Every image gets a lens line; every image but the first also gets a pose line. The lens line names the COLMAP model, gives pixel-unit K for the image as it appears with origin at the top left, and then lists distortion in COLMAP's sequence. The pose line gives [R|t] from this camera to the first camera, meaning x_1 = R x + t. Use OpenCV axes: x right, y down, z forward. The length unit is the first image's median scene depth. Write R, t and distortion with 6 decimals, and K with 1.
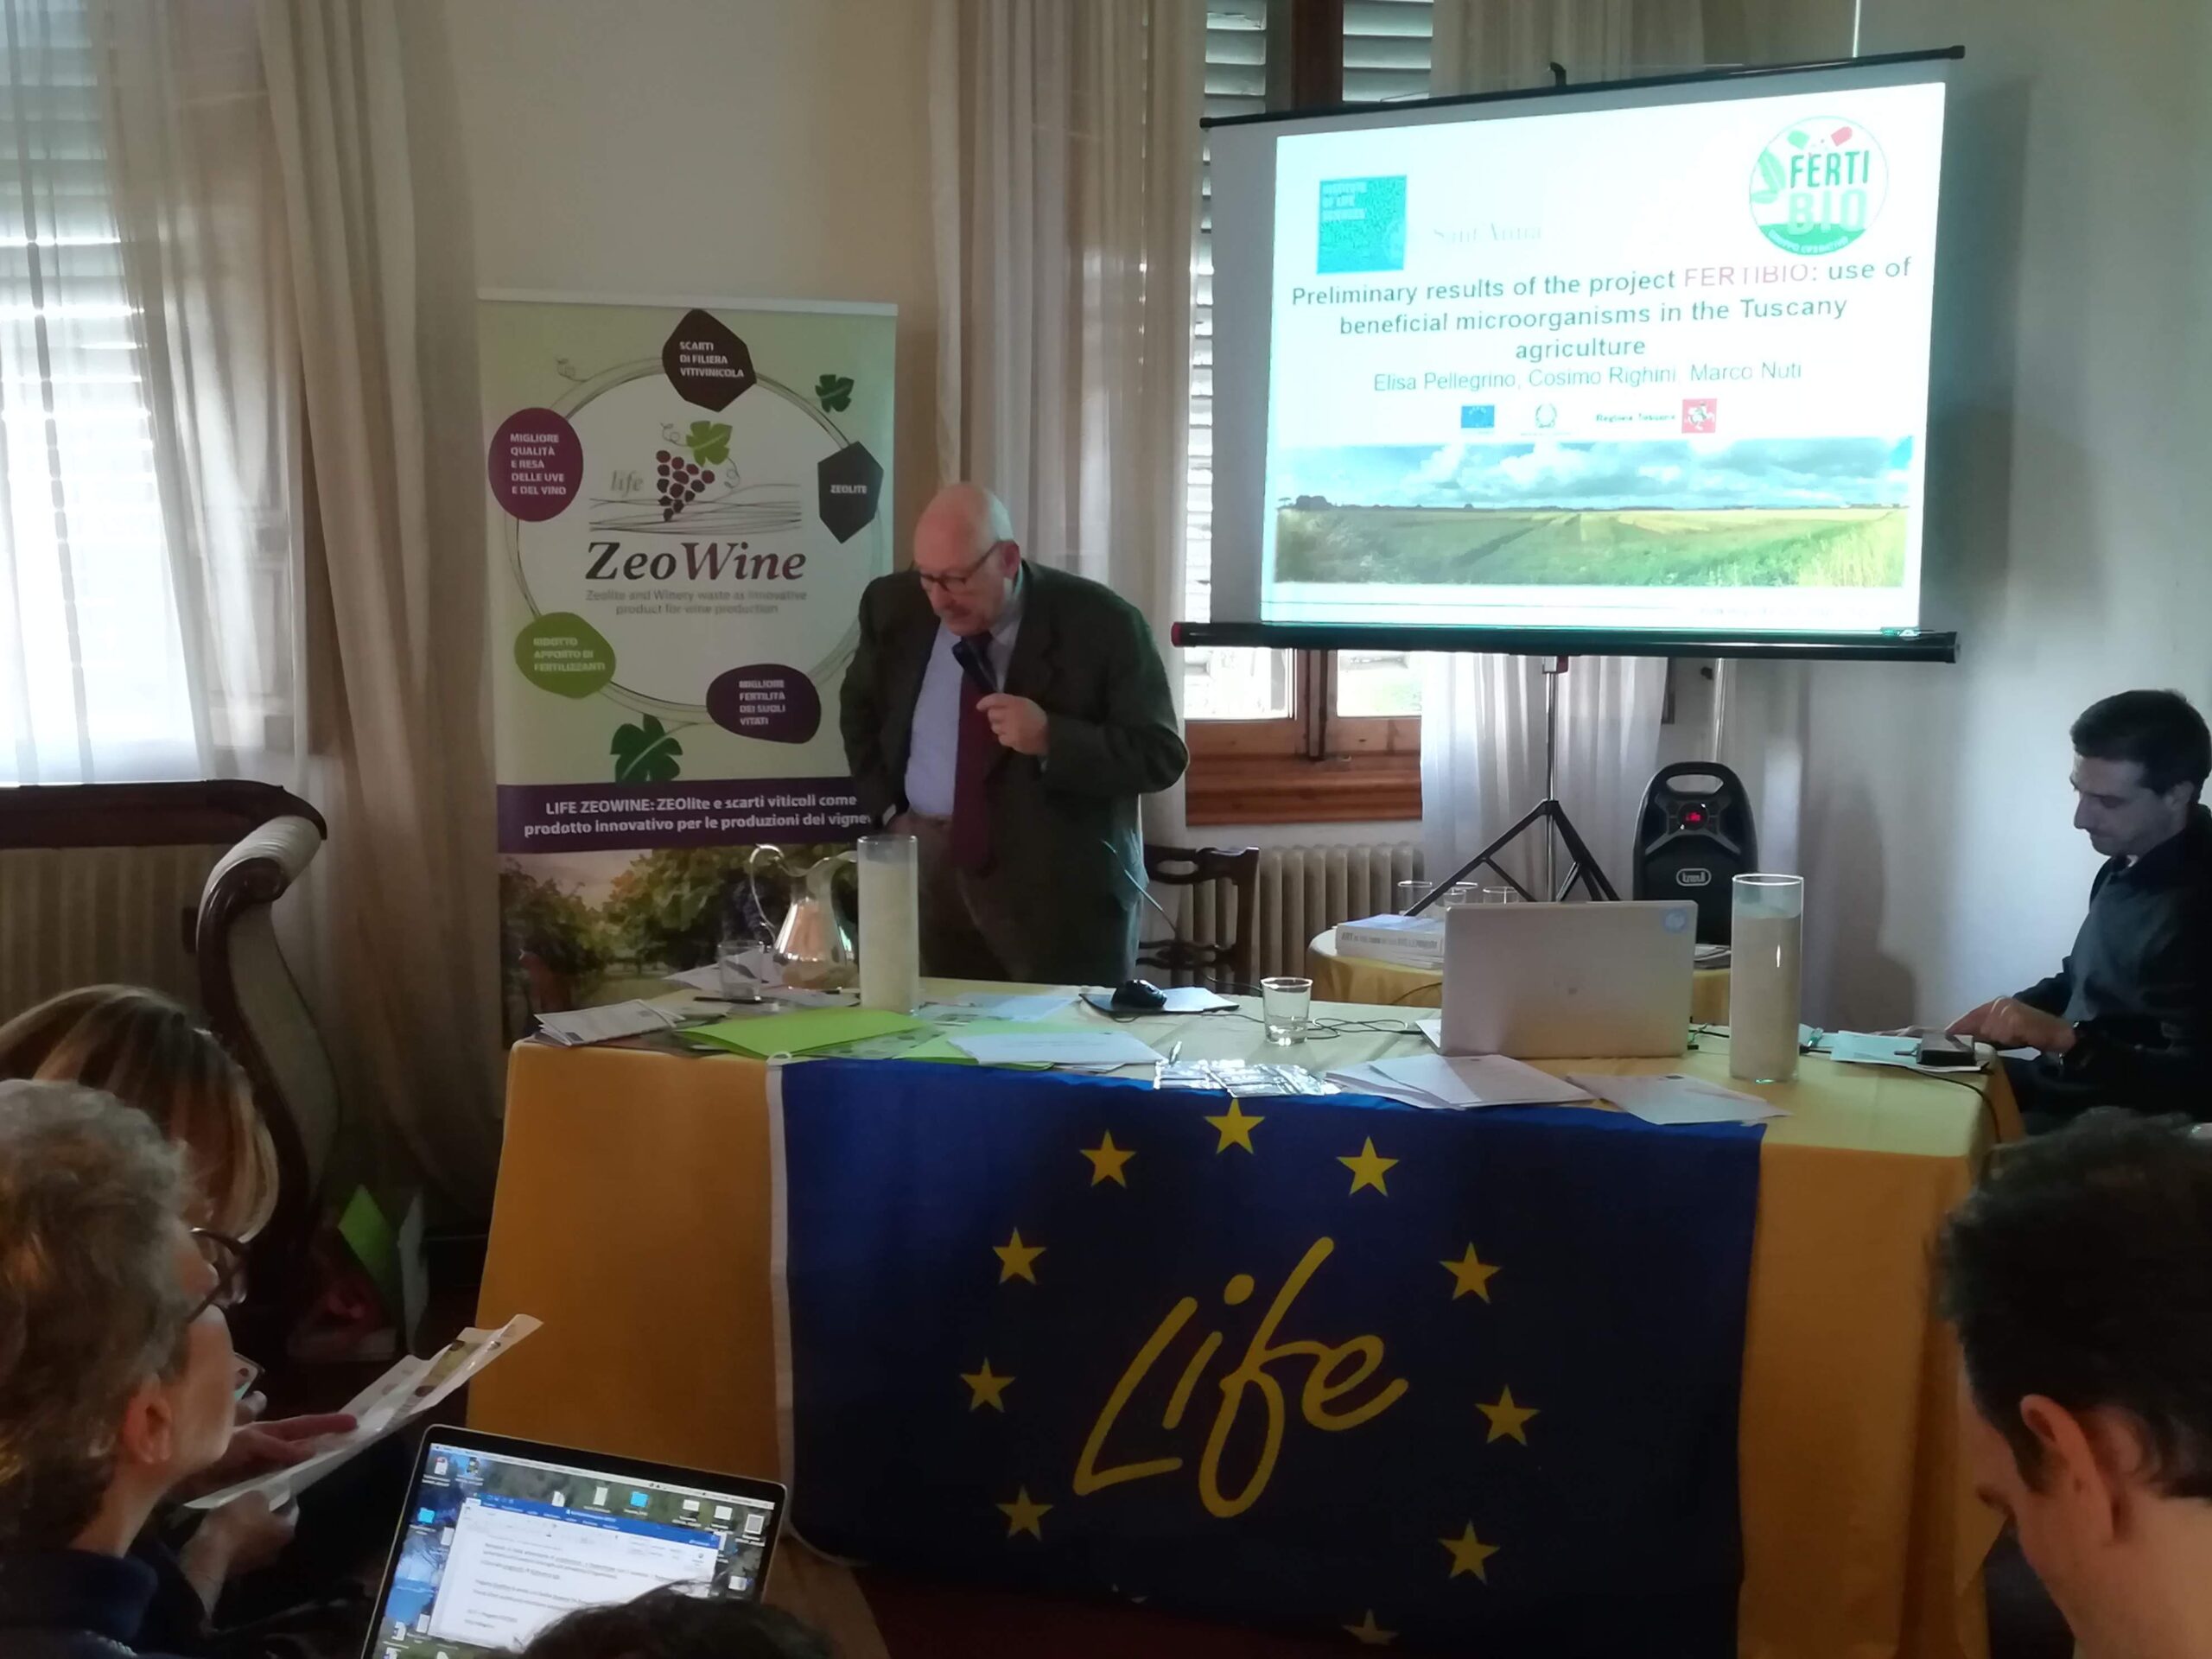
lens RADIAL K [[2457.0, 0, 1106.0], [0, 2457.0, 829.5], [0, 0, 1]] dist [0.099810, -0.194970]
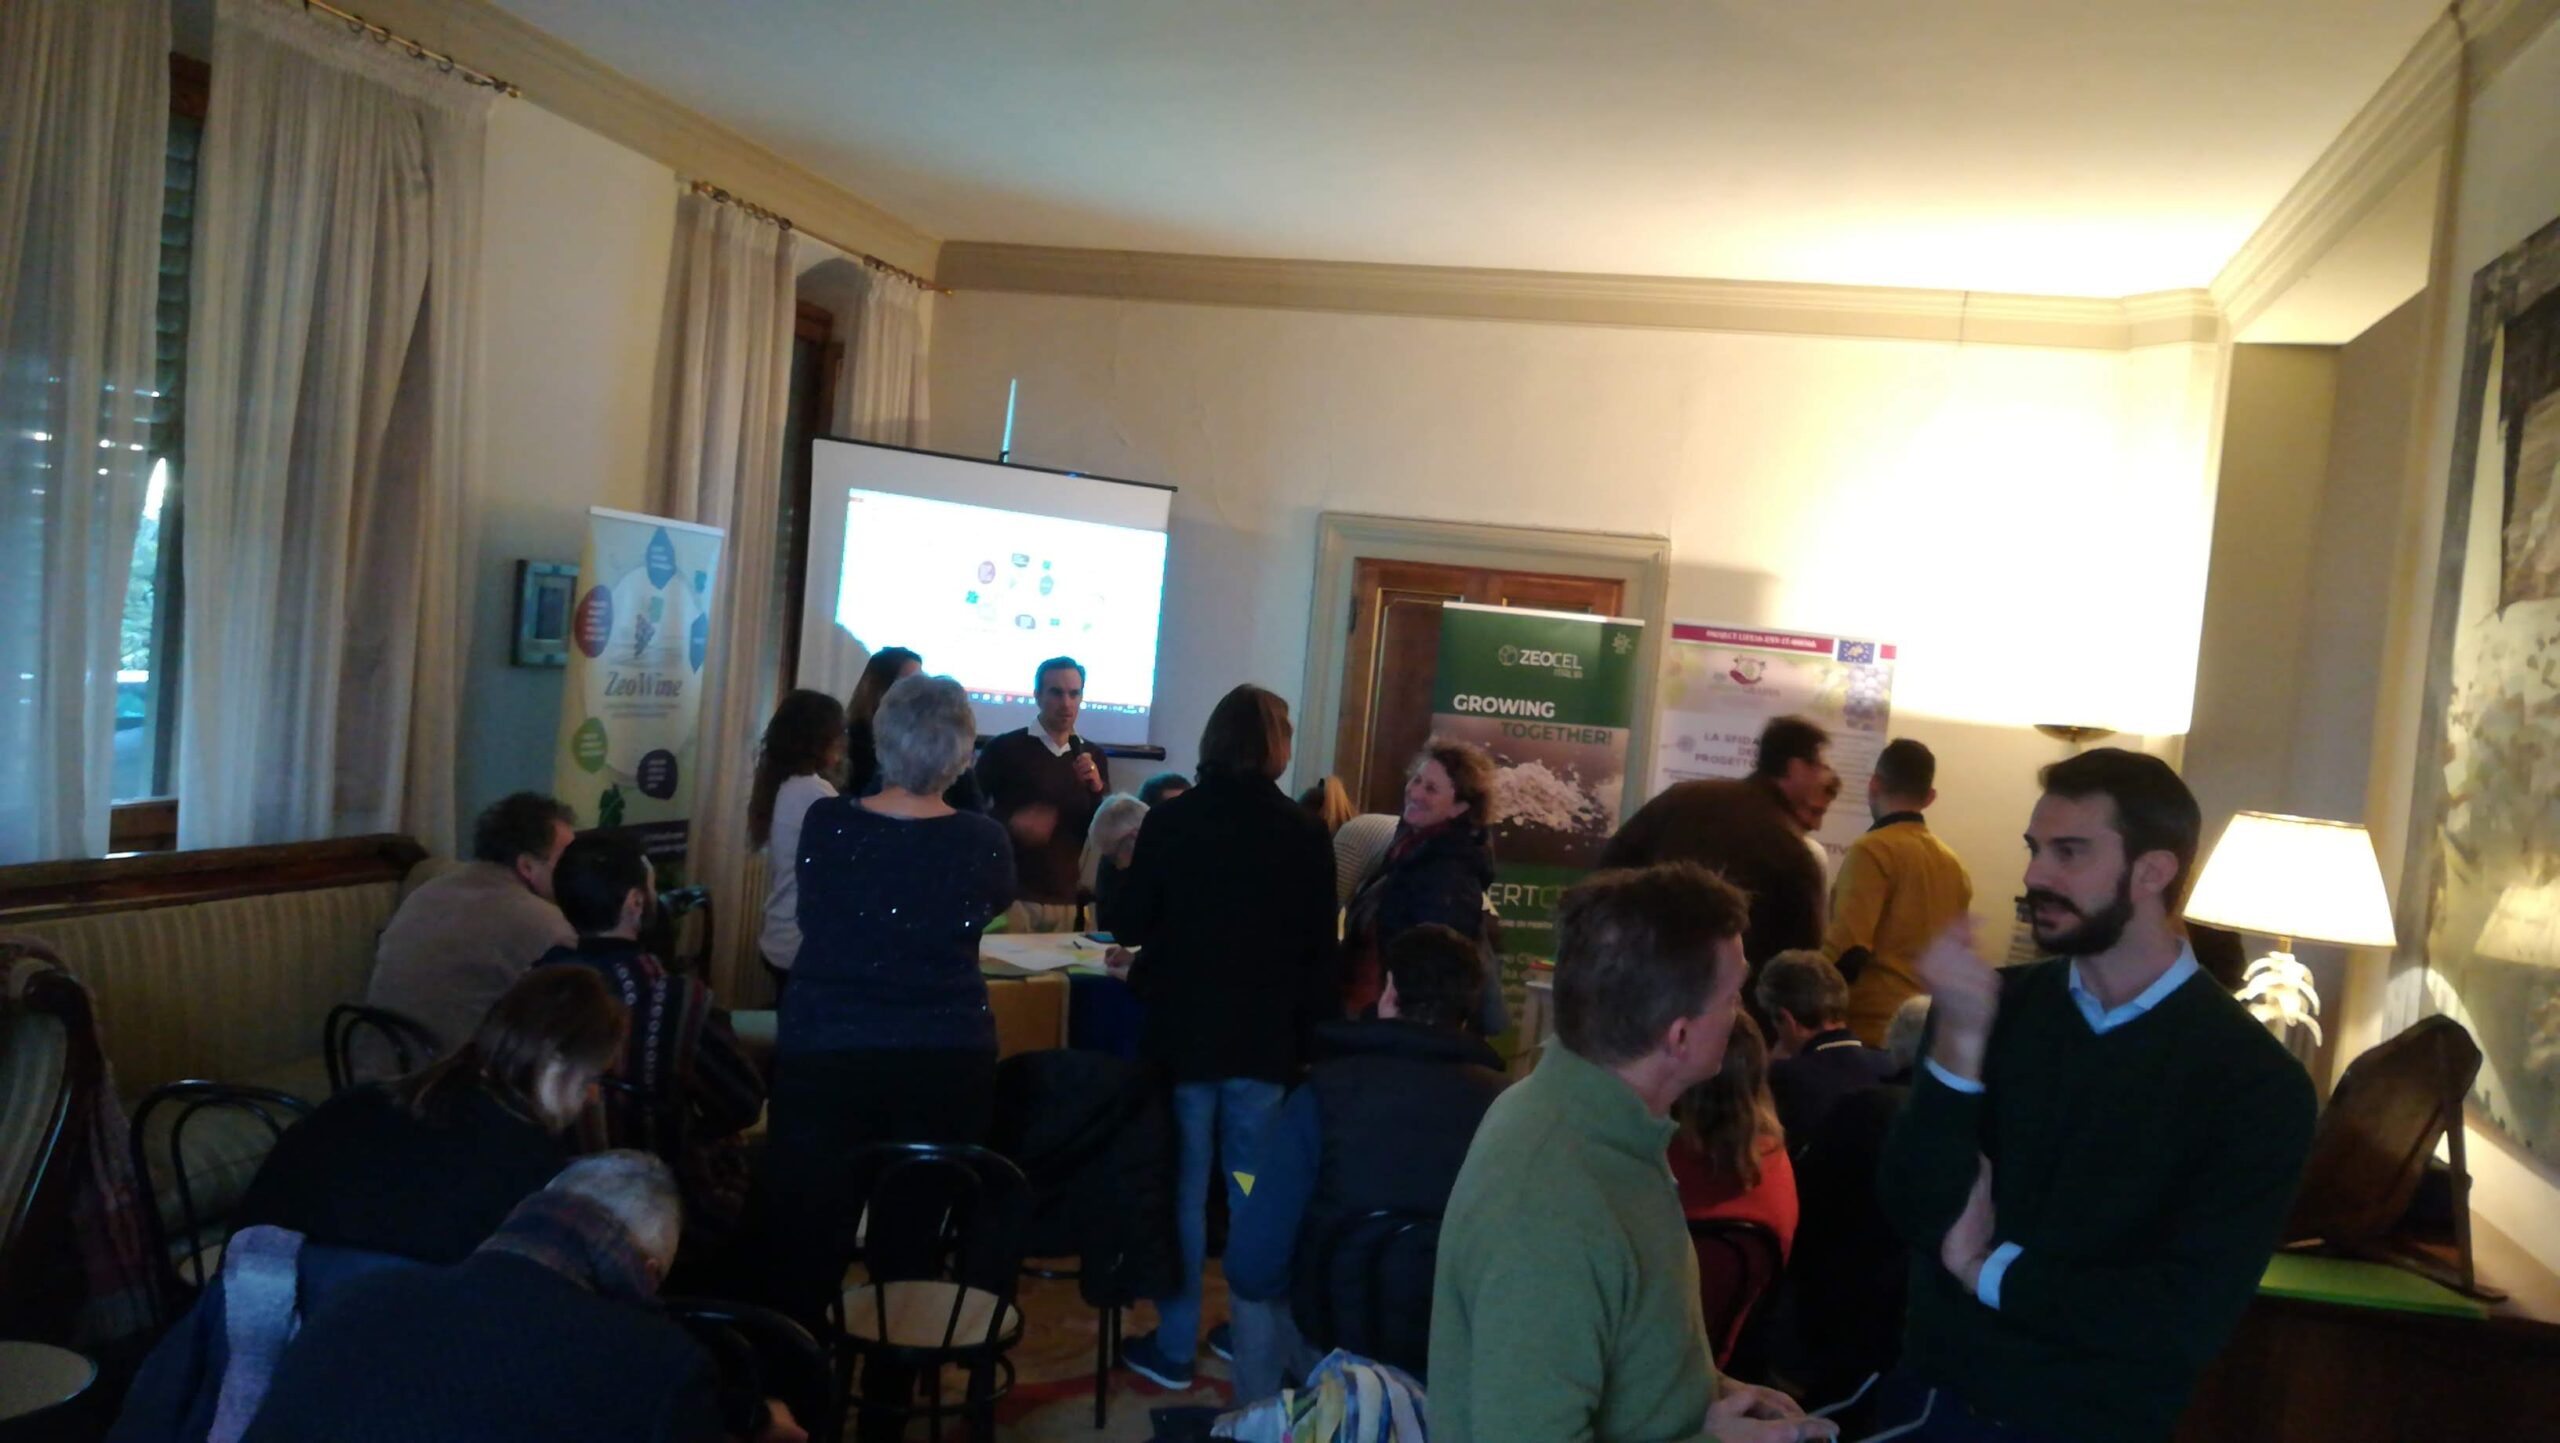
lens RADIAL K [[1996.8, 0, 1280.0], [0, 1996.8, 721.5], [0, 0, 1]] dist [0.008741, 0.004224]
pose [[0.501890, 0.022720, 0.864633, -1.054900], [-0.000995, 0.999669, -0.025691, -0.053907], [-0.864931, 0.012034, 0.501746, 0.023525]]
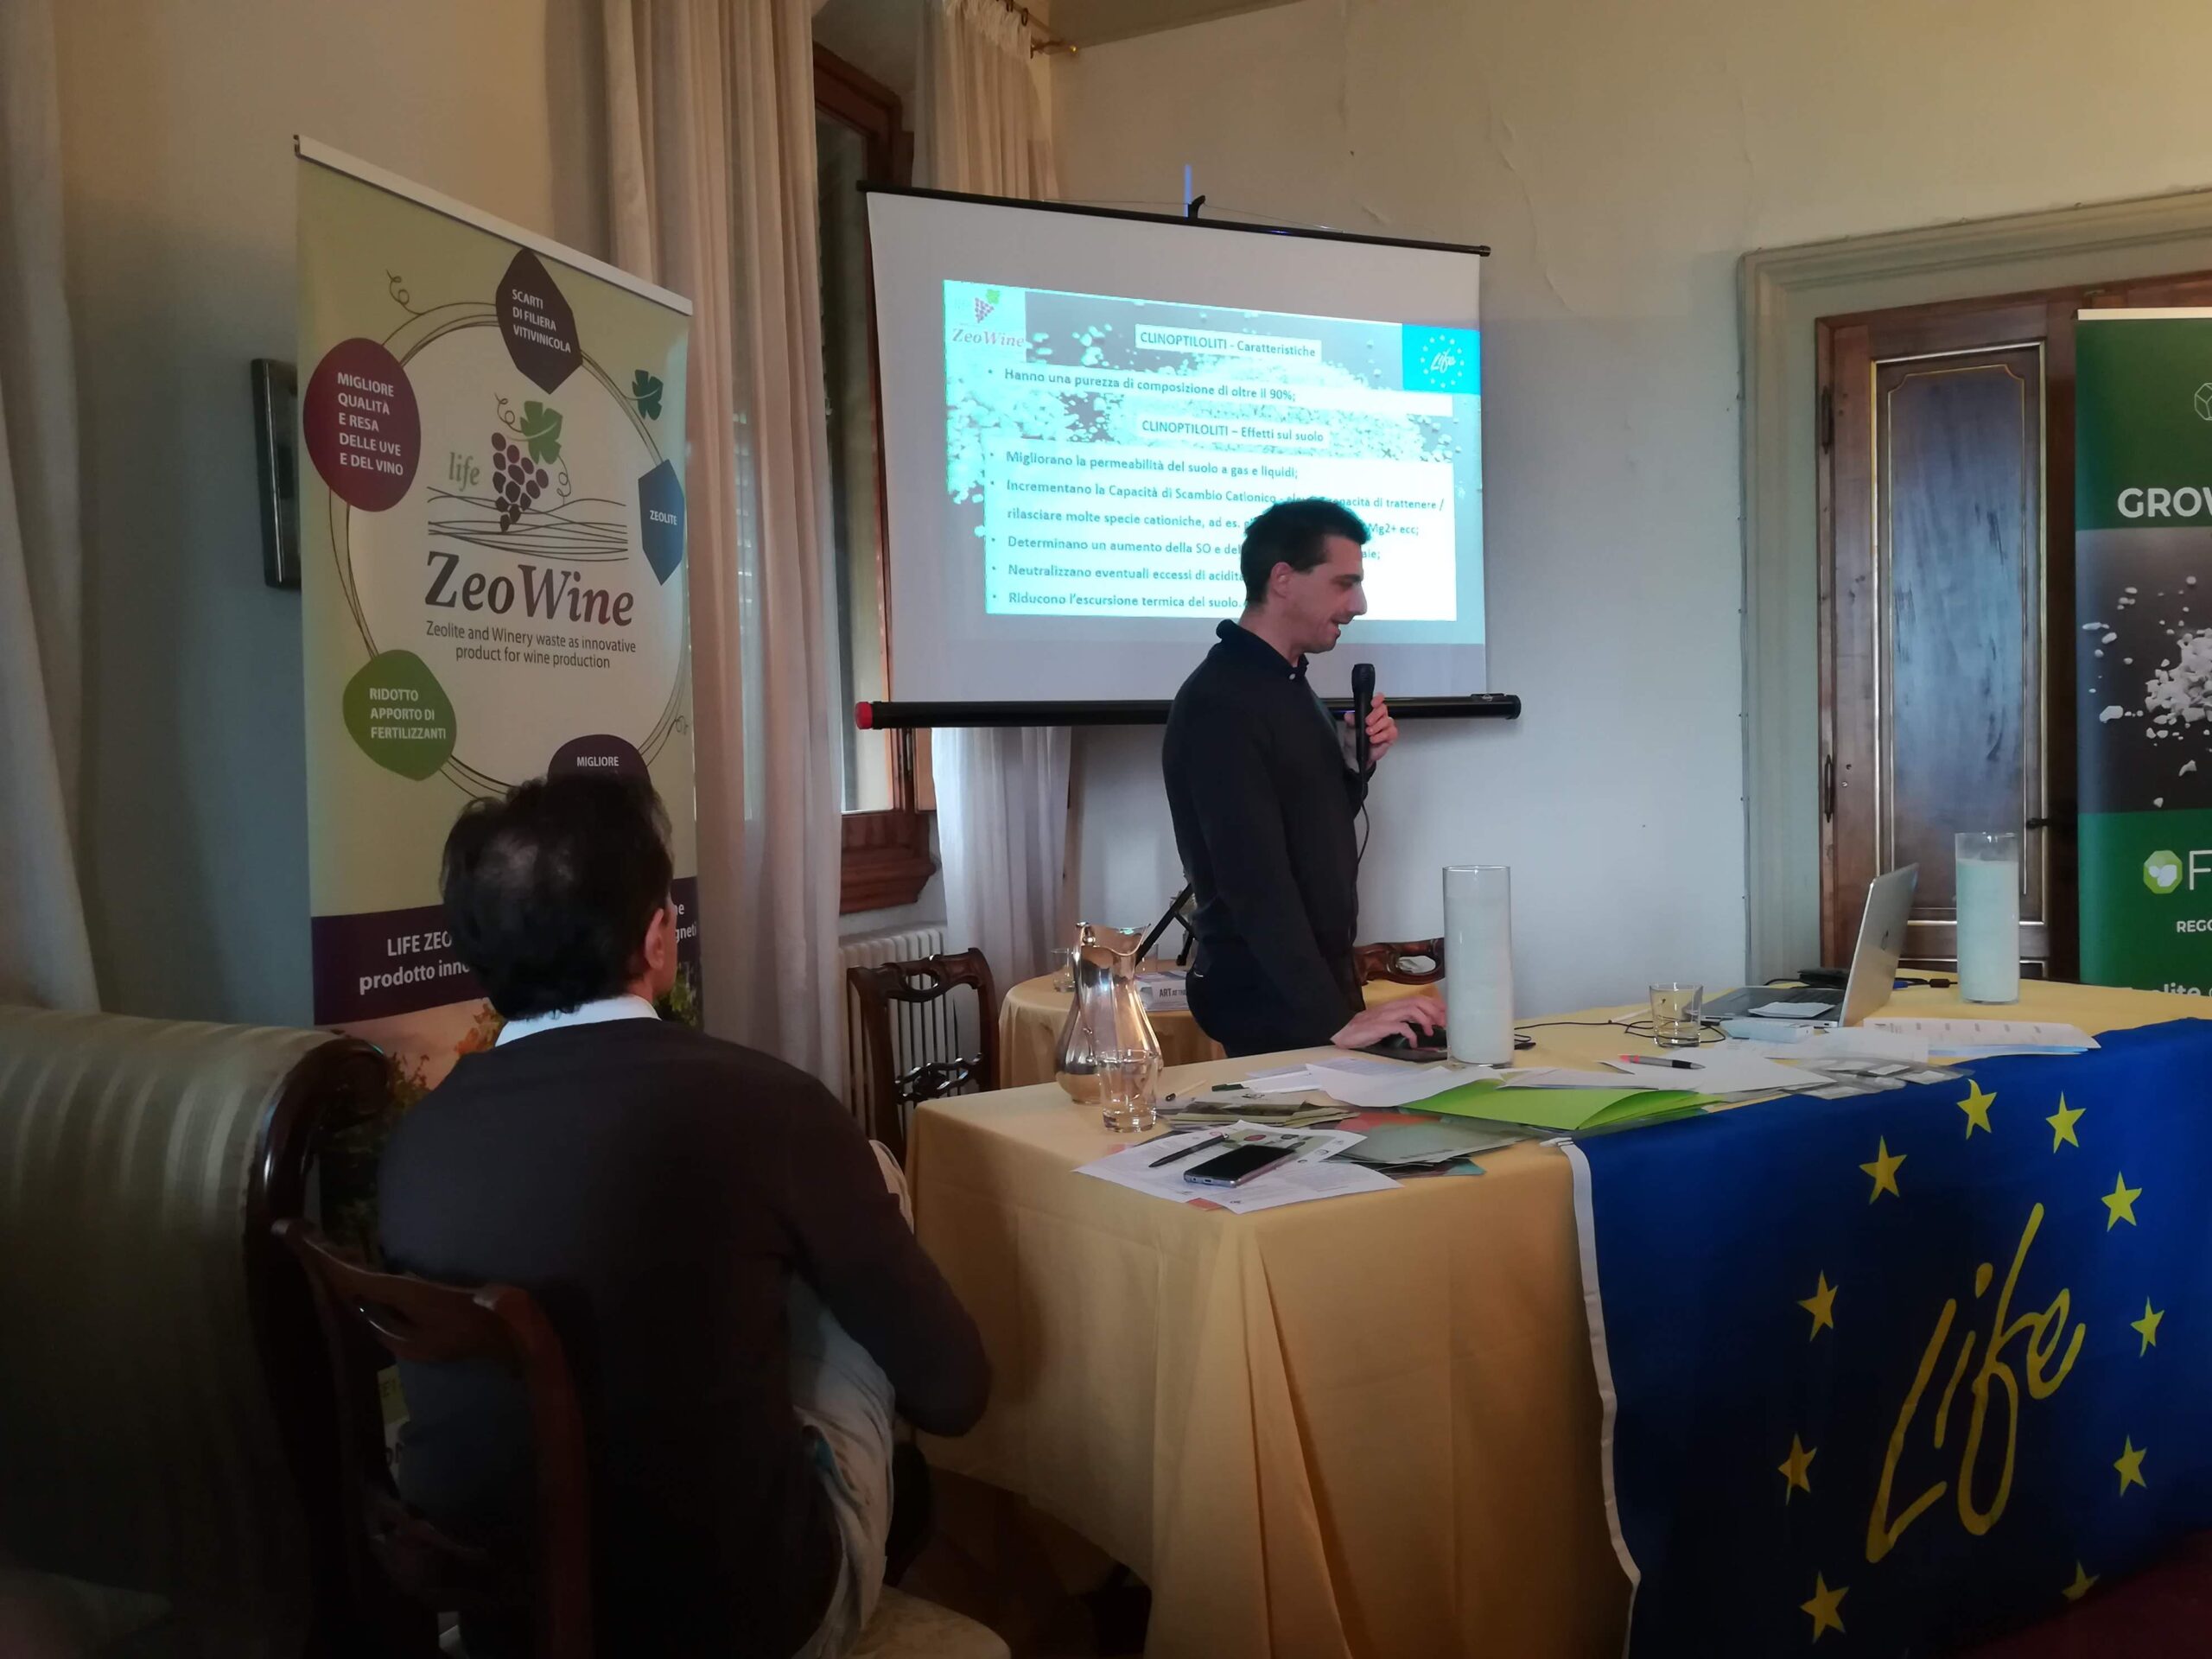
lens RADIAL K [[1709.8, 0, 1120.1], [0, 1709.8, 852.0], [0, 0, 1]] dist [0.007990, -0.003282]
pose [[0.636074, -0.055306, 0.769644, -0.450810], [0.113905, 0.993231, -0.022764, -0.001229], [-0.763175, 0.102146, 0.638068, 0.555182]]
